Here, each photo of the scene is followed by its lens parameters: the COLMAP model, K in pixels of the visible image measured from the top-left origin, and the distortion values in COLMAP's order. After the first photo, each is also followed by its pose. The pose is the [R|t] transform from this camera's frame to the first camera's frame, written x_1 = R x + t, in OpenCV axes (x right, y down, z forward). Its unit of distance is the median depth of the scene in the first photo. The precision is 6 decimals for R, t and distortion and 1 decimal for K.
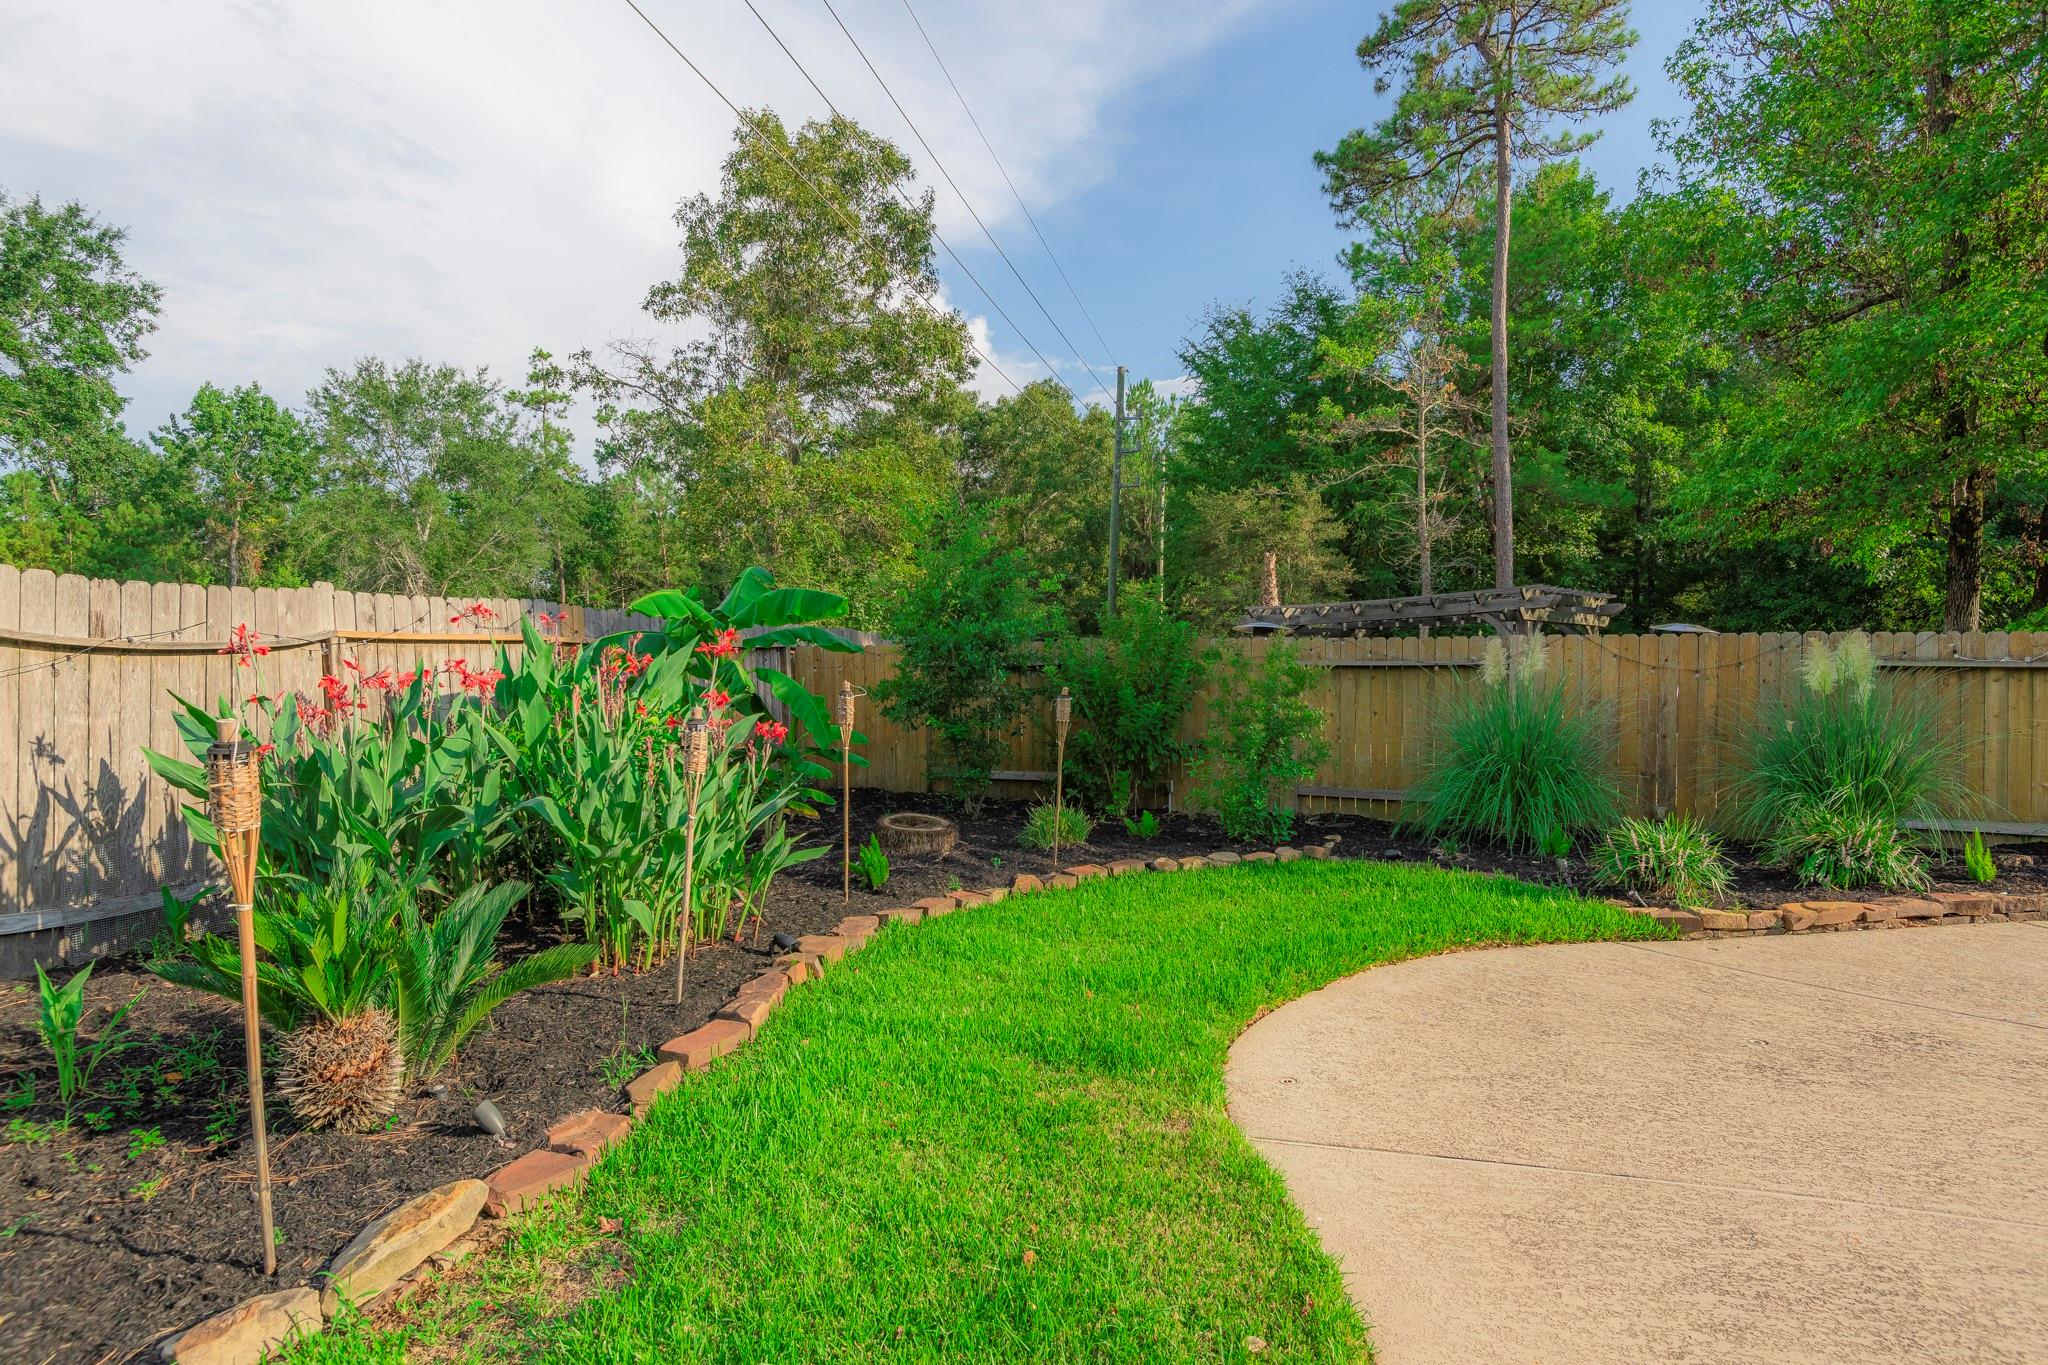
lens RADIAL K [[972.5, 0, 1021.9], [0, 972.5, 748.8], [0, 0, 1]] dist [0.039622, -0.023363]
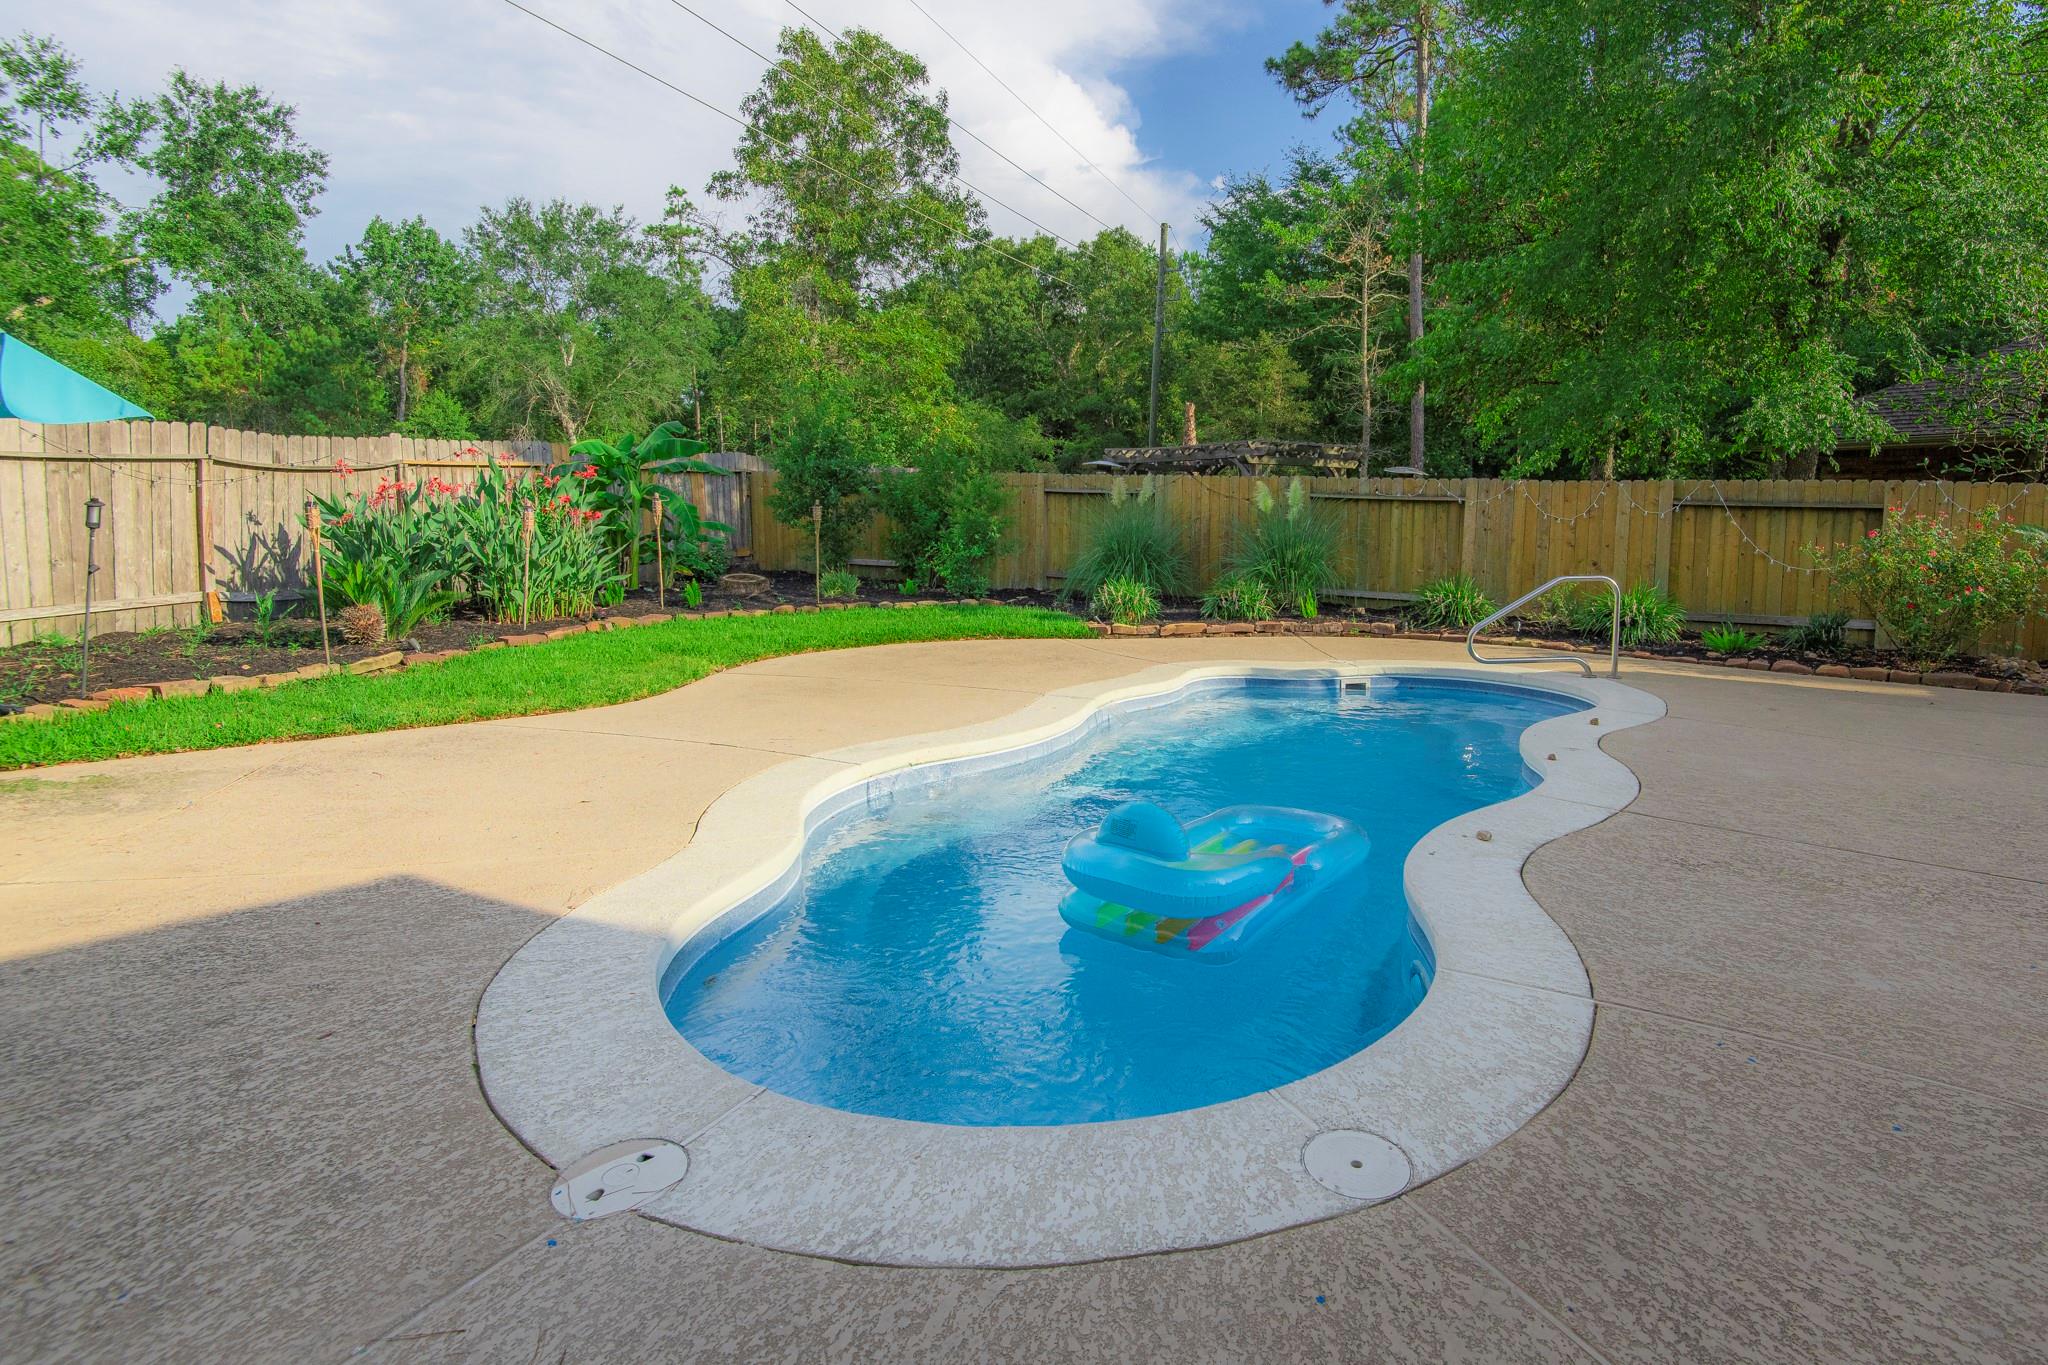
lens RADIAL K [[963.0, 0, 1149.0], [0, 963.0, 619.4], [0, 0, 1]] dist [0.036075, -0.020866]
pose [[0.999268, 0.022865, -0.030663, 0.097219], [-0.021322, 0.998534, 0.049761, 0.007342], [0.031755, -0.049071, 0.998290, -0.101238]]
